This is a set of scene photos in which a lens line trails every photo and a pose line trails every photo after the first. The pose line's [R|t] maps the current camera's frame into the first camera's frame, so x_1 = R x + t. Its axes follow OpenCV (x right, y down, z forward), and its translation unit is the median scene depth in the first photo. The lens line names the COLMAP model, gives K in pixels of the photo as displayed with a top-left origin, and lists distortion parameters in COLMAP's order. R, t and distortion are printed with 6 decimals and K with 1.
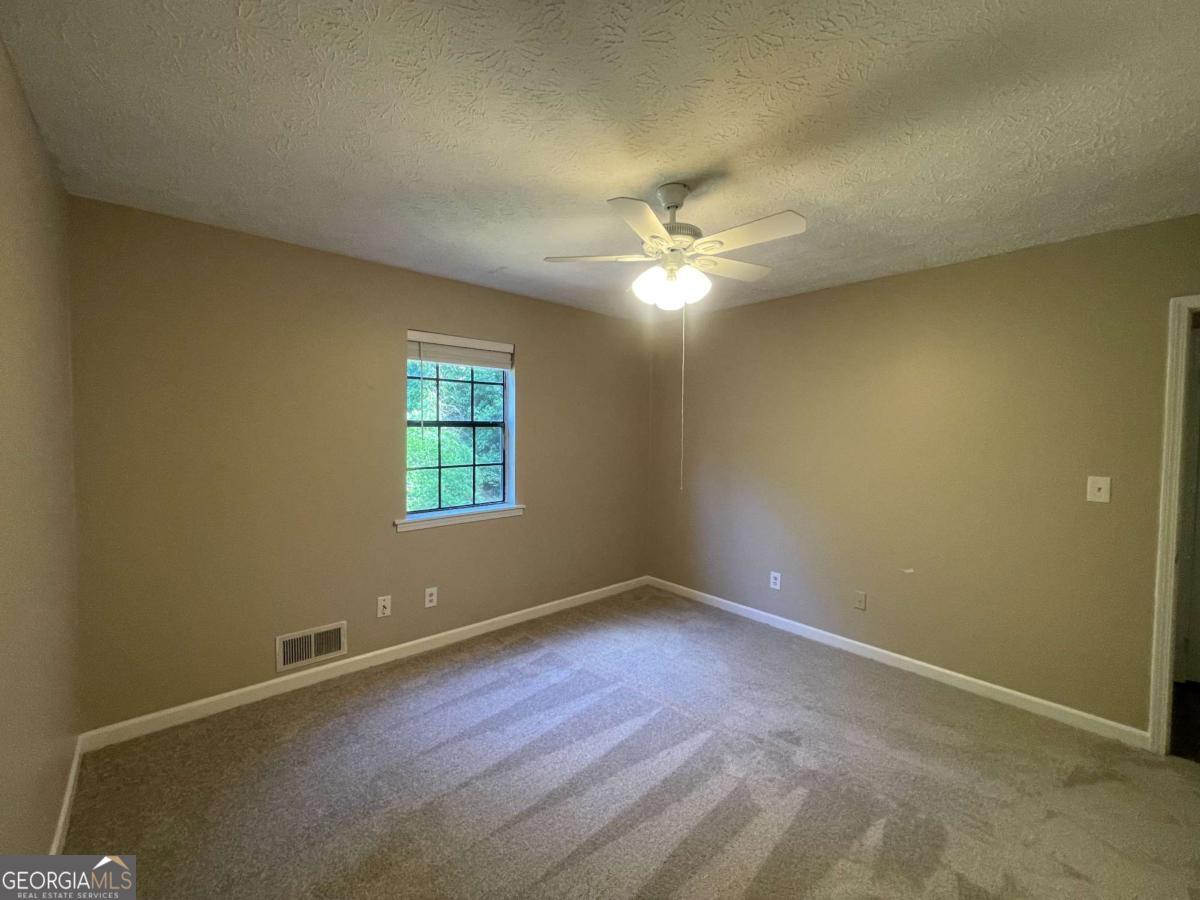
lens RADIAL K [[487.3, 0, 600.5], [0, 487.3, 447.9], [0, 0, 1]] dist [-0.001611, -0.000115]
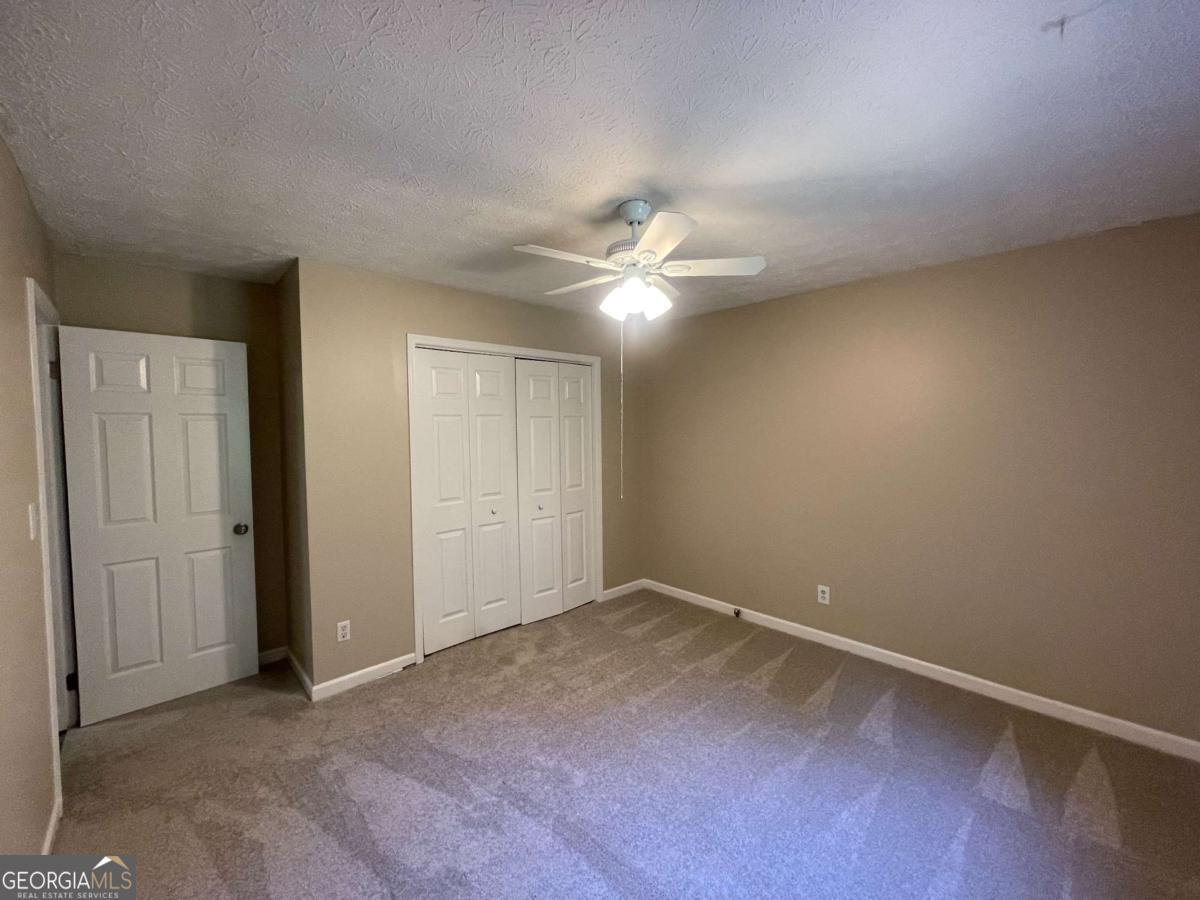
lens RADIAL K [[483.8, 0, 603.0], [0, 483.8, 448.4], [0, 0, 1]] dist [-0.001897, 0.000102]
pose [[-0.999645, -0.003763, -0.026390, 0.152749], [-0.005939, 0.996541, 0.082891, -0.062761], [0.025987, 0.083019, -0.996209, 1.302721]]
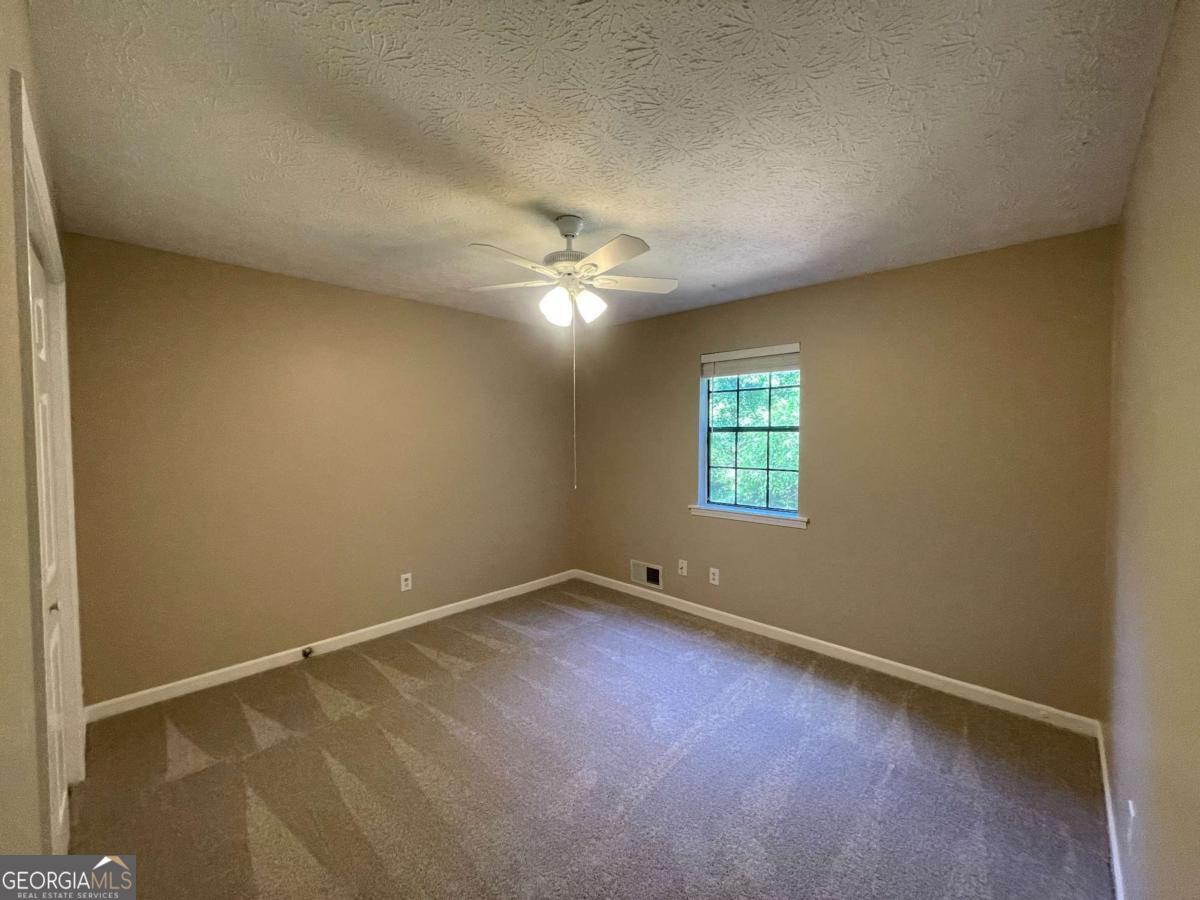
lens RADIAL K [[483.8, 0, 603.0], [0, 483.8, 448.4], [0, 0, 1]] dist [-0.001897, 0.000102]
pose [[0.082049, 0.027054, -0.996261, 0.813228], [-0.040981, 0.998878, 0.023750, -0.020568], [0.995785, 0.038879, 0.083066, 0.640086]]
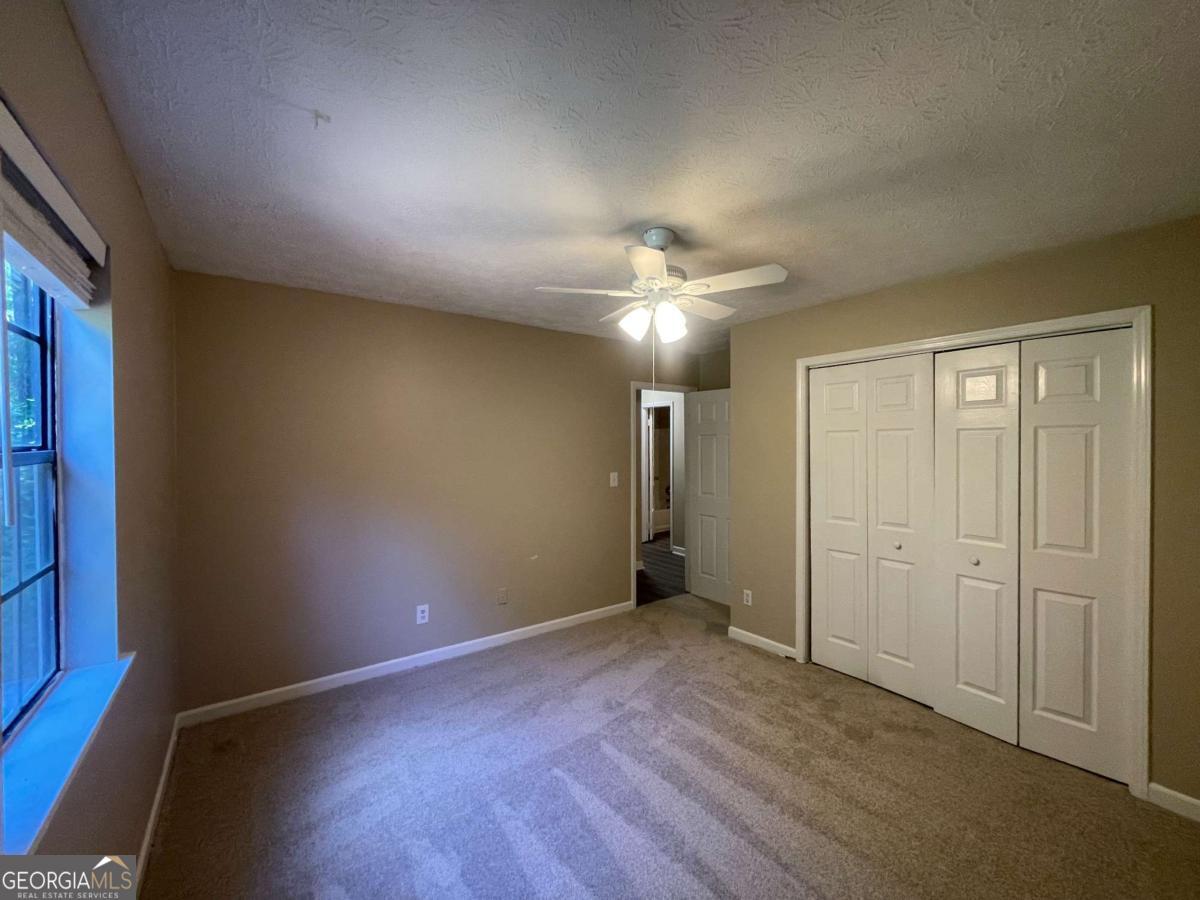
lens RADIAL K [[483.8, 0, 603.0], [0, 483.8, 448.4], [0, 0, 1]] dist [-0.001897, 0.000102]
pose [[0.093717, -0.017935, 0.995437, -0.591281], [0.040240, 0.999089, 0.014212, -0.044496], [-0.994785, 0.038725, 0.094354, 0.657730]]
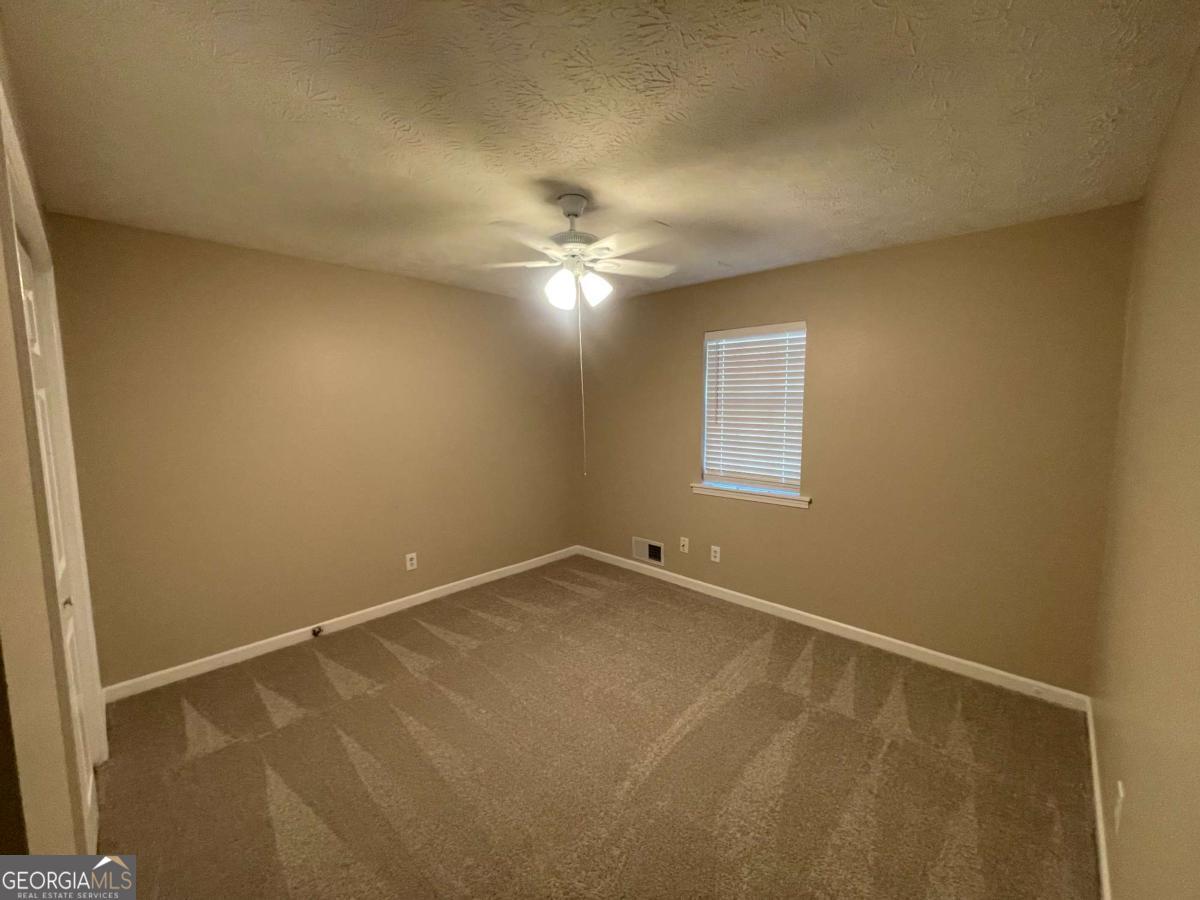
lens RADIAL K [[483.8, 0, 603.0], [0, 483.8, 448.4], [0, 0, 1]] dist [-0.001897, 0.000102]
pose [[0.085313, 0.089194, -0.992354, 0.807350], [-0.037208, 0.995575, 0.086285, -0.044672], [0.995659, 0.029562, 0.088254, 0.630094]]
